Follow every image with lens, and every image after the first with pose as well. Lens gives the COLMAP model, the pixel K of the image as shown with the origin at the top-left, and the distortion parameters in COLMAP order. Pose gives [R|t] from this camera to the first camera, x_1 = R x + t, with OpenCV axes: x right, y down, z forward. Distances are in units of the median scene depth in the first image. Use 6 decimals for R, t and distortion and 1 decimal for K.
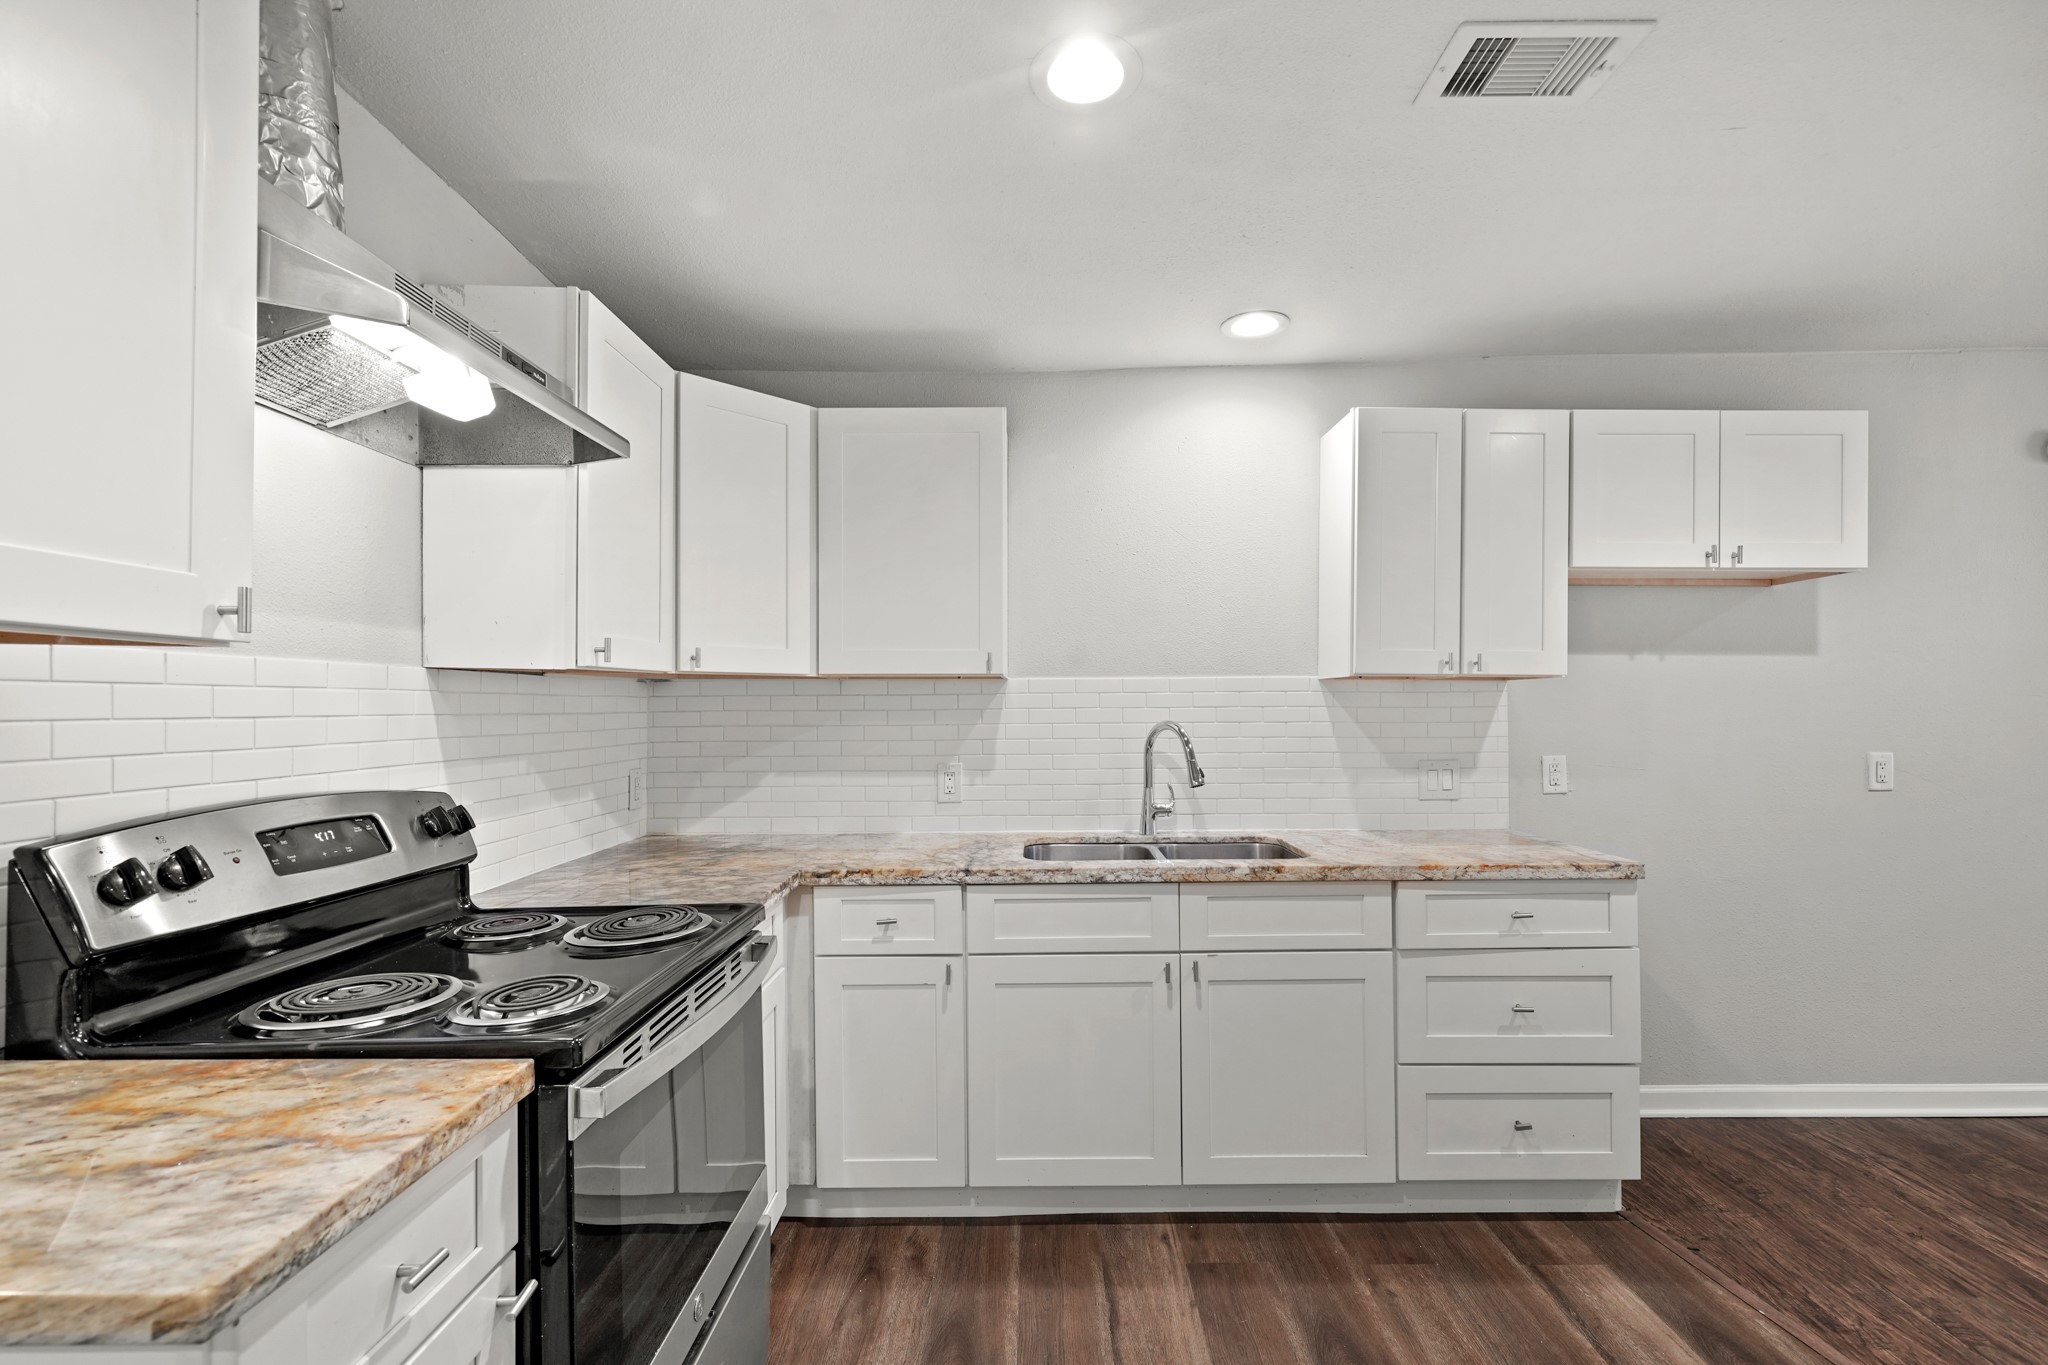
lens RADIAL K [[909.9, 0, 1028.1], [0, 909.9, 700.8], [0, 0, 1]] dist [0.000638, 0.000001]
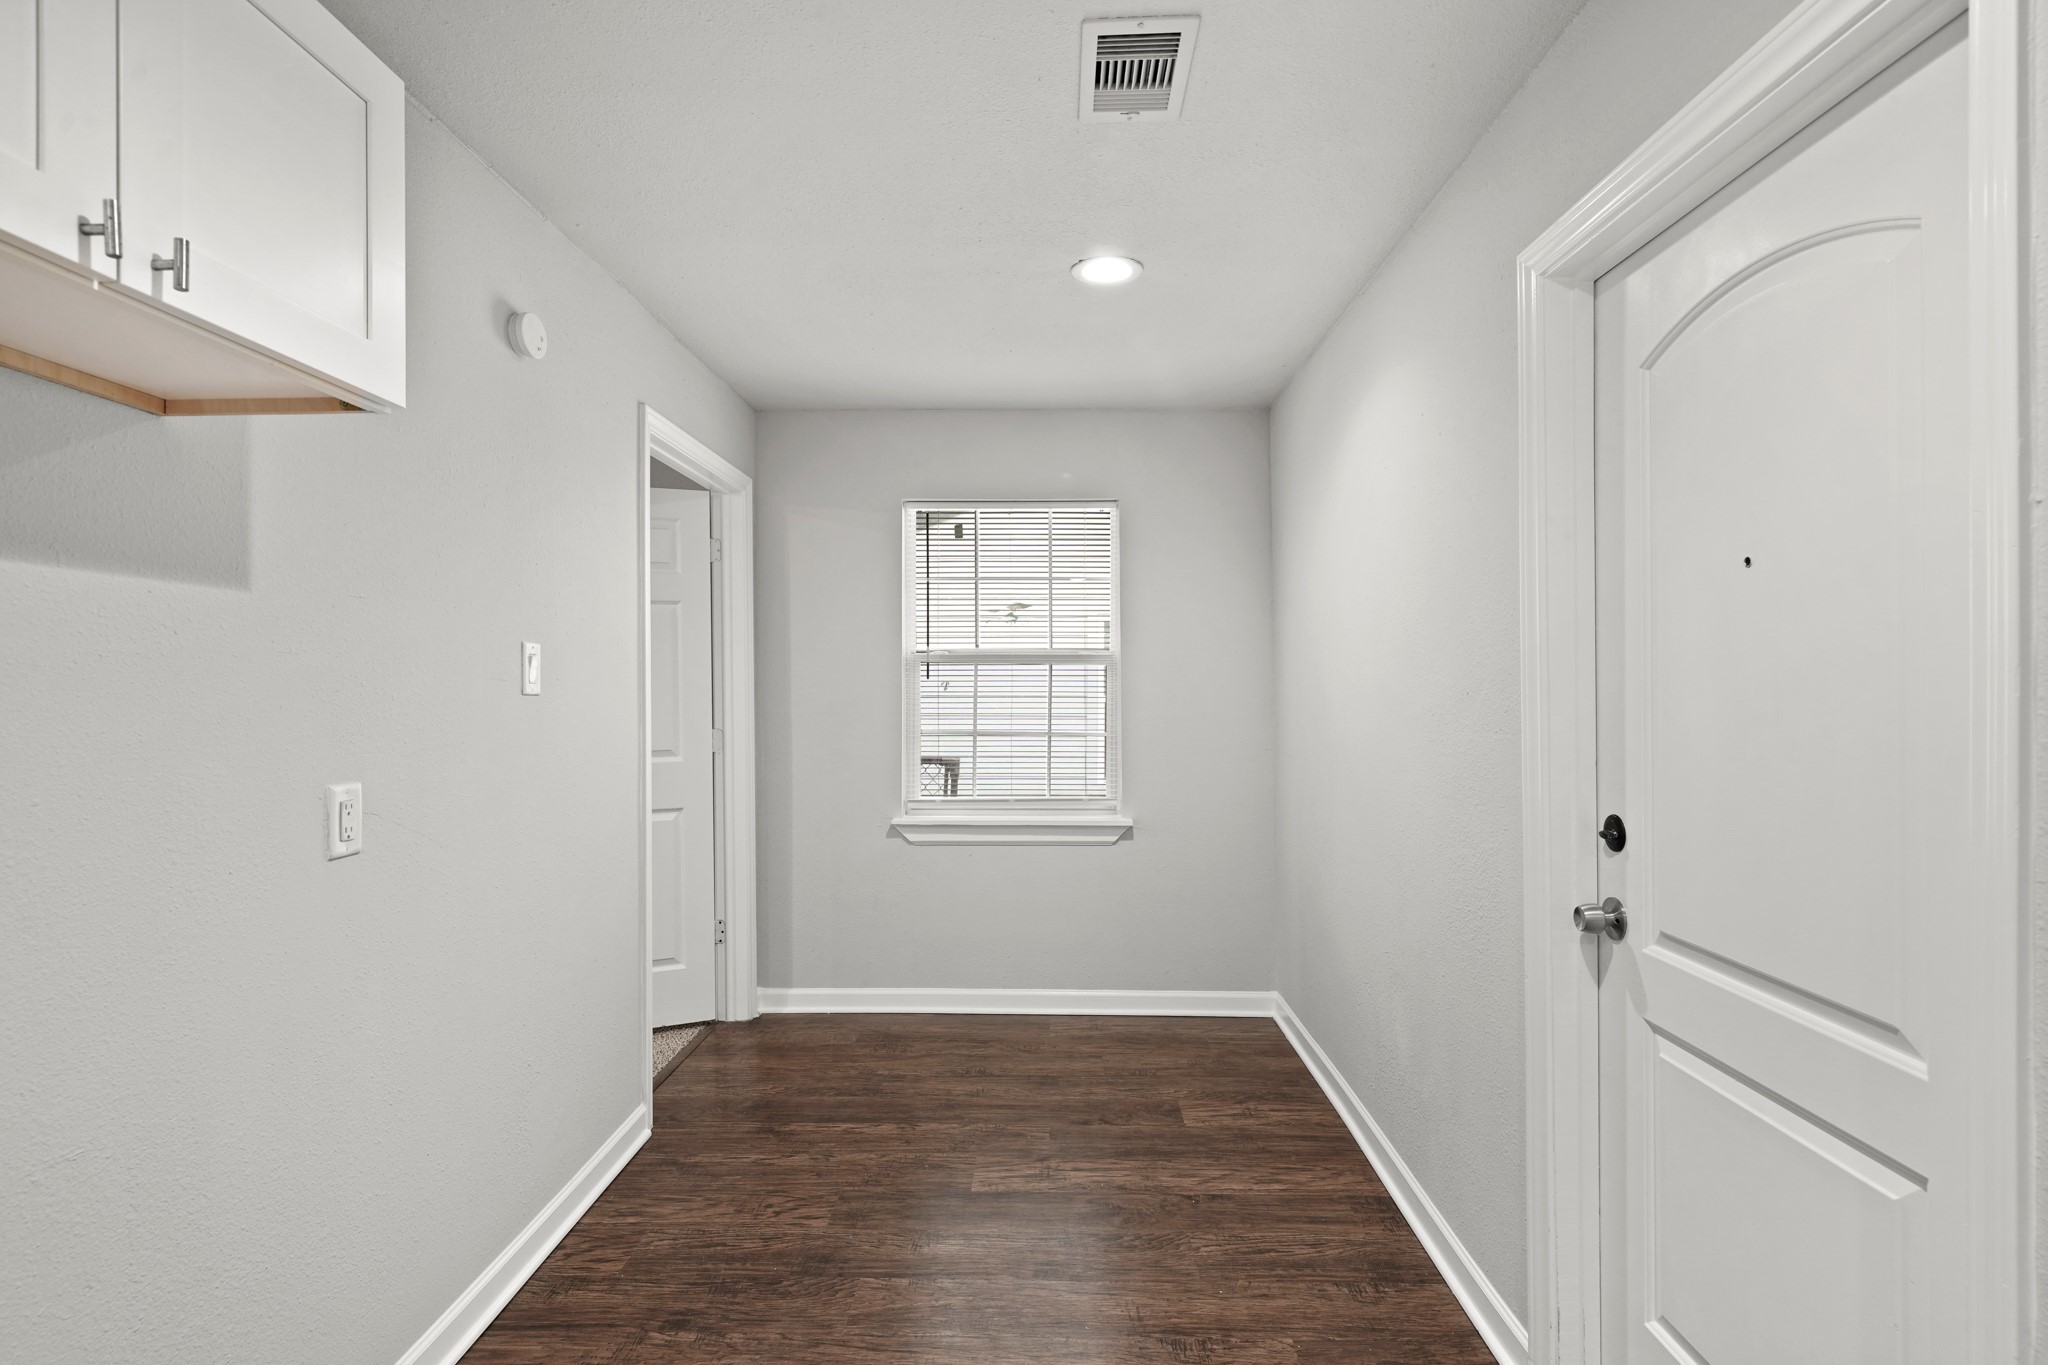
lens RADIAL K [[1002.8, 0, 1027.7], [0, 1002.8, 681.9], [0, 0, 1]] dist [0.001158, 0.000383]
pose [[0.019008, 0.008478, 0.999783, 0.360852], [-0.005460, 0.999950, -0.008376, -0.000018], [-0.999804, -0.005300, 0.019053, 0.593610]]
